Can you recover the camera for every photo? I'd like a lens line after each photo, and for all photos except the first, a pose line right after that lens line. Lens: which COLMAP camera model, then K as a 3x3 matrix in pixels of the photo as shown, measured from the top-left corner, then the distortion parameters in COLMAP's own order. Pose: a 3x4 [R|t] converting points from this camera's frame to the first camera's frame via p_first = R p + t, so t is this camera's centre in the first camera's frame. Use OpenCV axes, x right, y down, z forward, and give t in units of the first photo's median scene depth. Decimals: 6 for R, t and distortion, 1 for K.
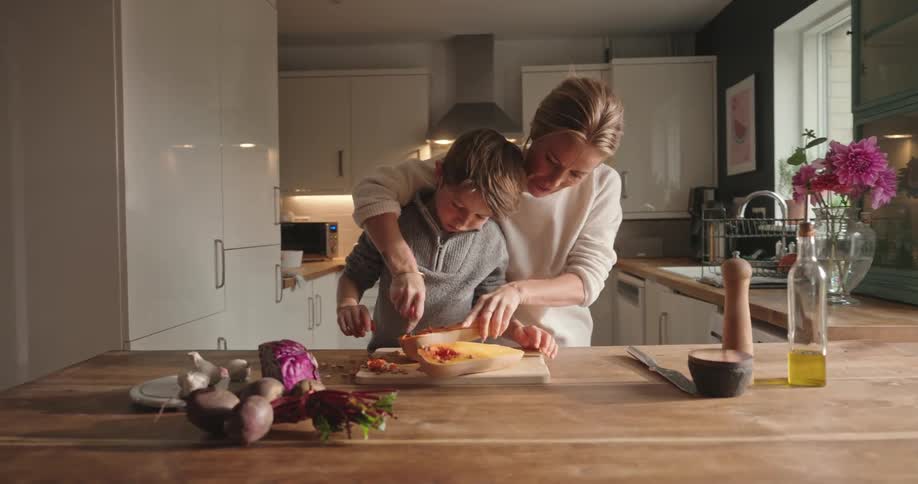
lens RADIAL K [[648.8, 0, 458.7], [0, 648.8, 237.9], [0, 0, 1]] dist [-0.021444, 0.016402]
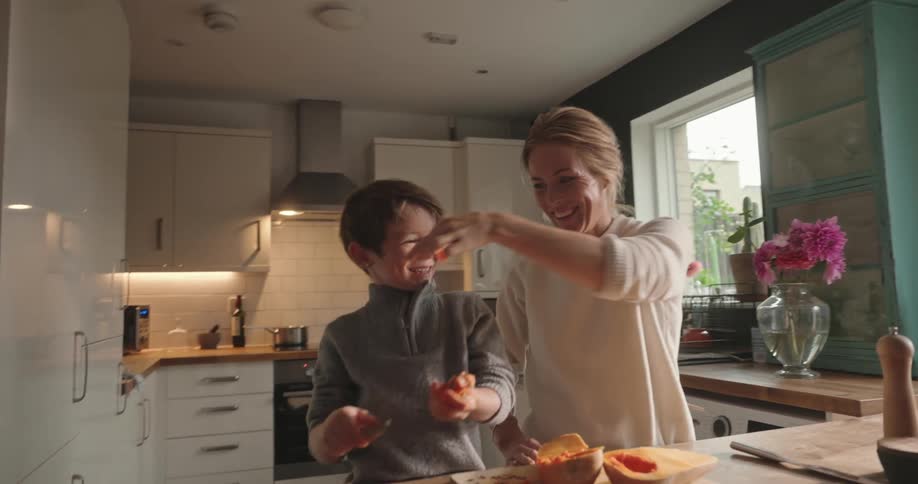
lens RADIAL K [[648.8, 0, 461.8], [0, 648.8, 234.8], [0, 0, 1]] dist [-0.021444, 0.016402]
pose [[0.927331, 0.027034, 0.373263, -0.166093], [0.021269, 0.991968, -0.124686, -0.003260], [-0.373636, 0.123565, 0.919308, 0.124072]]
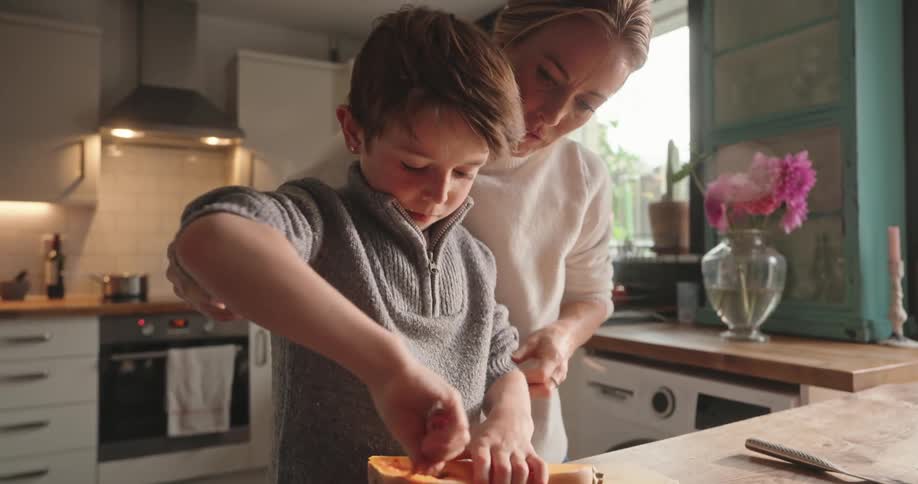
lens RADIAL K [[648.8, 0, 466.4], [0, 648.8, 237.3], [0, 0, 1]] dist [-0.021444, 0.016402]
pose [[0.834439, 0.027998, 0.550389, -0.120091], [0.001077, 0.998624, -0.052432, 0.004141], [-0.551100, 0.044344, 0.833260, 0.258380]]
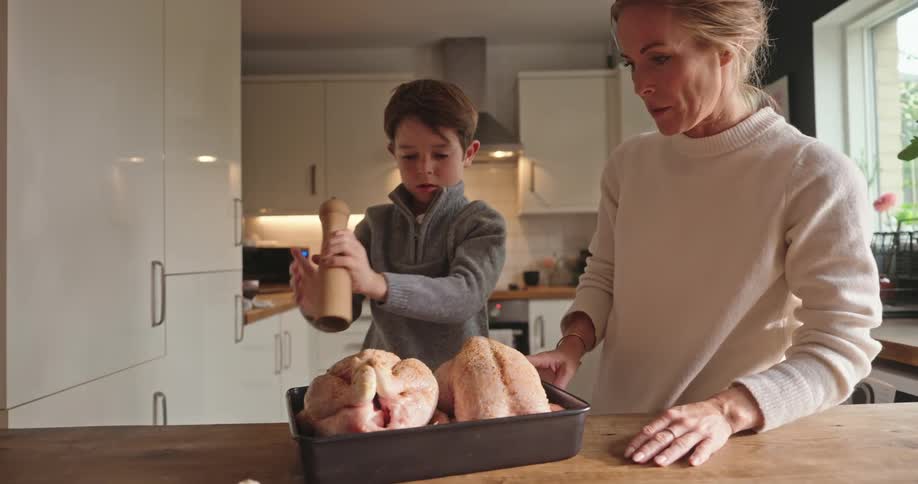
lens RADIAL K [[648.8, 0, 460.7], [0, 648.8, 238.7], [0, 0, 1]] dist [-0.021444, 0.016402]
pose [[0.998550, -0.003854, 0.053686, -0.038858], [0.006402, 0.998857, -0.047370, 0.009488], [-0.053442, 0.047645, 0.997434, 0.152244]]
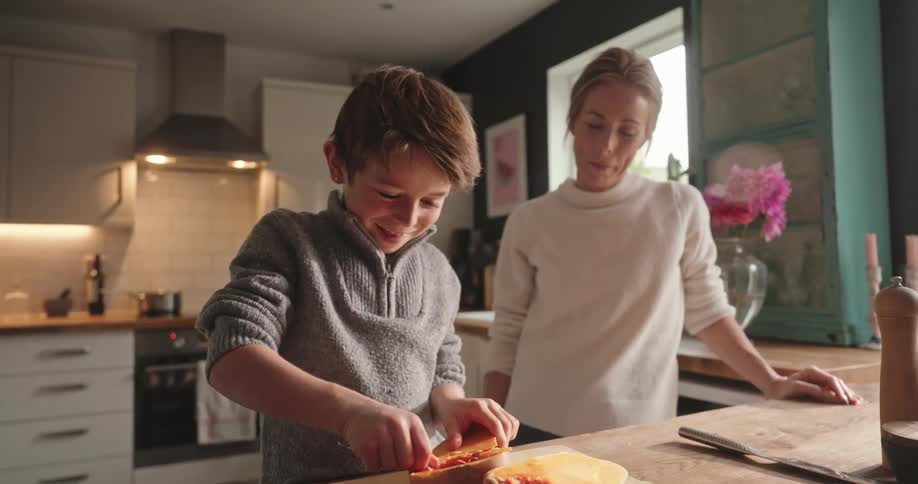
lens RADIAL K [[648.8, 0, 465.4], [0, 648.8, 234.3], [0, 0, 1]] dist [-0.021444, 0.016402]
pose [[0.864641, 0.028792, 0.501564, -0.111002], [0.013942, 0.996597, -0.081245, 0.007899], [-0.502196, 0.077241, 0.861297, 0.212857]]
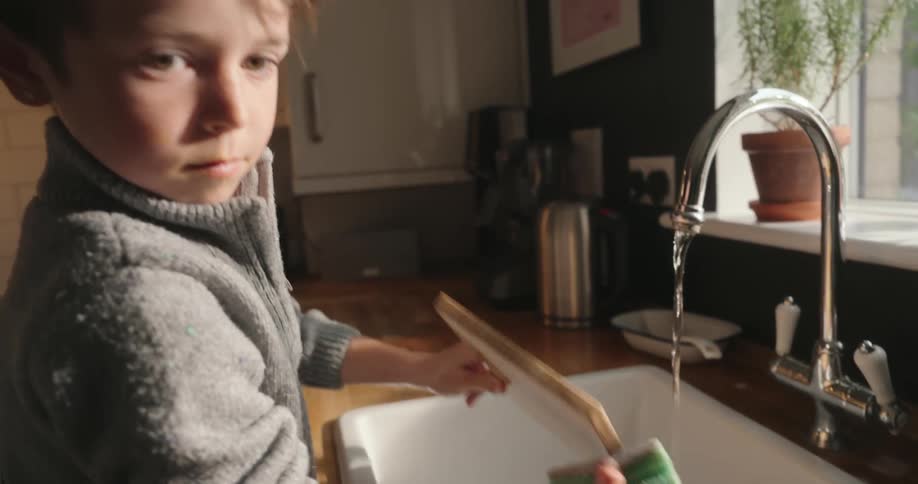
lens RADIAL K [[648.8, 0, 460.8], [0, 648.8, 238.4], [0, 0, 1]] dist [-0.021444, 0.016402]
pose [[0.957903, -0.070279, 0.278356, 0.272832], [0.046719, 0.994810, 0.090395, -0.040314], [-0.283264, -0.073586, 0.956215, 0.707455]]
